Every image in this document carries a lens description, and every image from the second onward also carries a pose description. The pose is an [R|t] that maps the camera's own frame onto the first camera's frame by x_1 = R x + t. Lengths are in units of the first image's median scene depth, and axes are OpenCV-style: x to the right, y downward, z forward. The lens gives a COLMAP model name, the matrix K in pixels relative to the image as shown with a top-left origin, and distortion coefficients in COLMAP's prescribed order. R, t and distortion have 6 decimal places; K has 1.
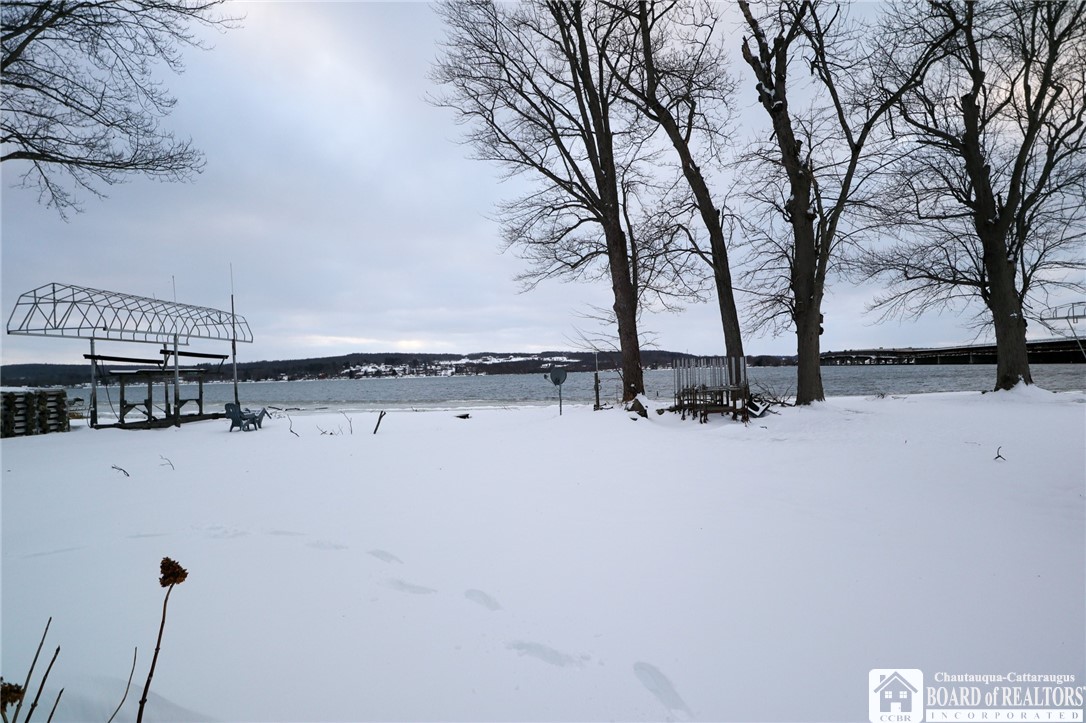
lens RADIAL K [[561.6, 0, 543.0], [0, 561.6, 361.5], [0, 0, 1]] dist [-0.002150, -0.000233]
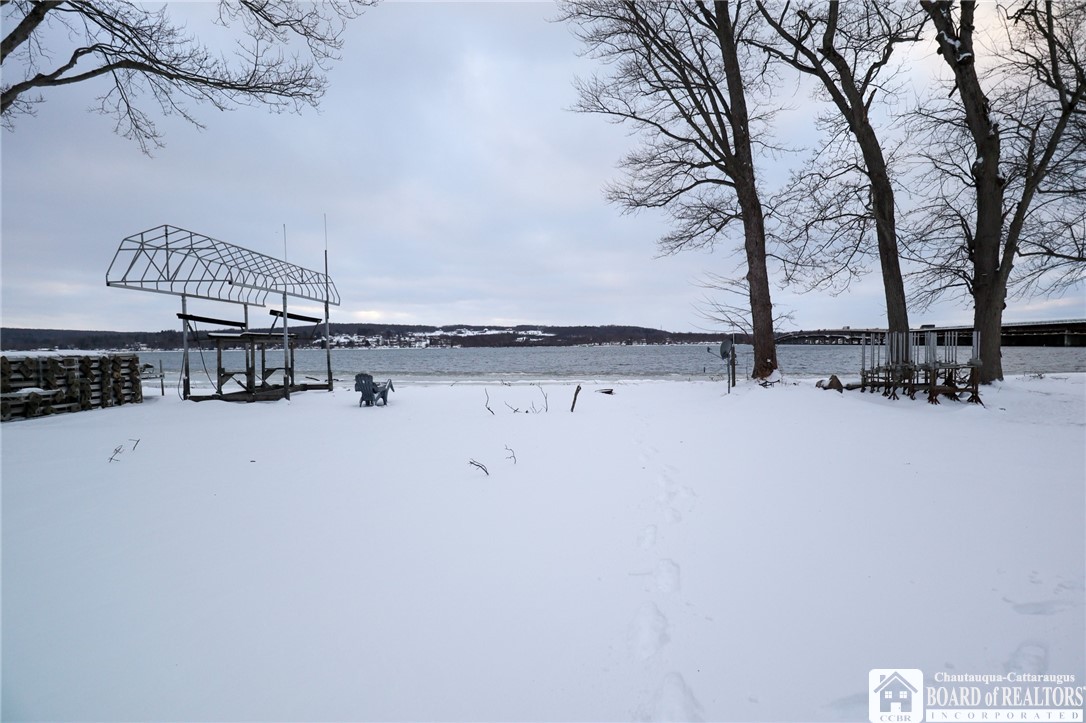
lens RADIAL K [[553.0, 0, 543.0], [0, 553.0, 361.5], [0, 0, 1]] dist [-0.005756, -0.000495]
pose [[0.997721, 0.016754, 0.065361, -0.271629], [-0.019790, 0.998742, 0.046083, 0.009088], [-0.064507, -0.047272, 0.996797, 0.106934]]
